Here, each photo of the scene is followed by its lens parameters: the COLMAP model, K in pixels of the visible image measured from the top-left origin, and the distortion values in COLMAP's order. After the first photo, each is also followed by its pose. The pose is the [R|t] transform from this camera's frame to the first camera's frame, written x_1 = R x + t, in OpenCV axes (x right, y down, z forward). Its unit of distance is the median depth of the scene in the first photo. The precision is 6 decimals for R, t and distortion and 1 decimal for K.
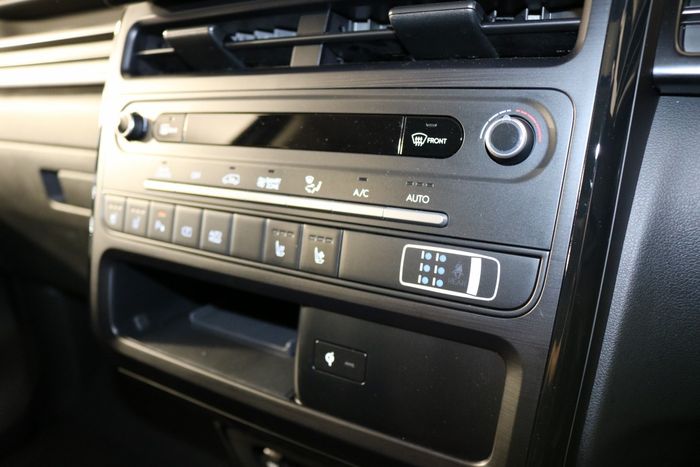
lens RADIAL K [[578.9, 0, 338.9], [0, 578.9, 235.1], [0, 0, 1]] dist [-0.166371, 0.135353]
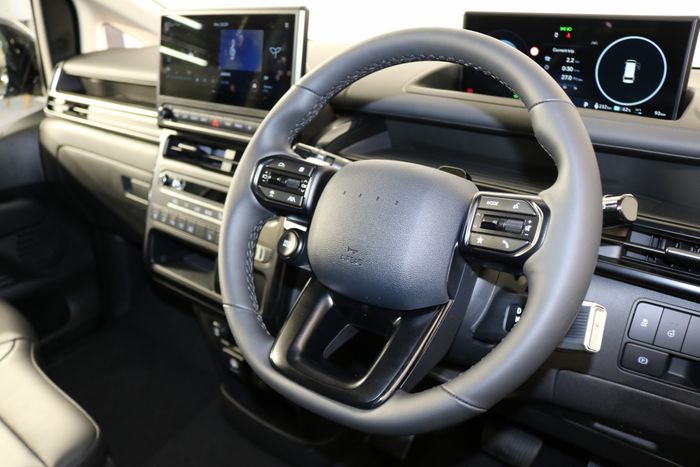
lens RADIAL K [[578.9, 0, 338.9], [0, 578.9, 235.1], [0, 0, 1]] dist [-0.166371, 0.135353]
pose [[0.992334, 0.097099, -0.076451, 0.563601], [-0.092637, 0.993897, 0.059901, -0.160132], [0.081801, -0.052360, 0.995272, -1.342823]]
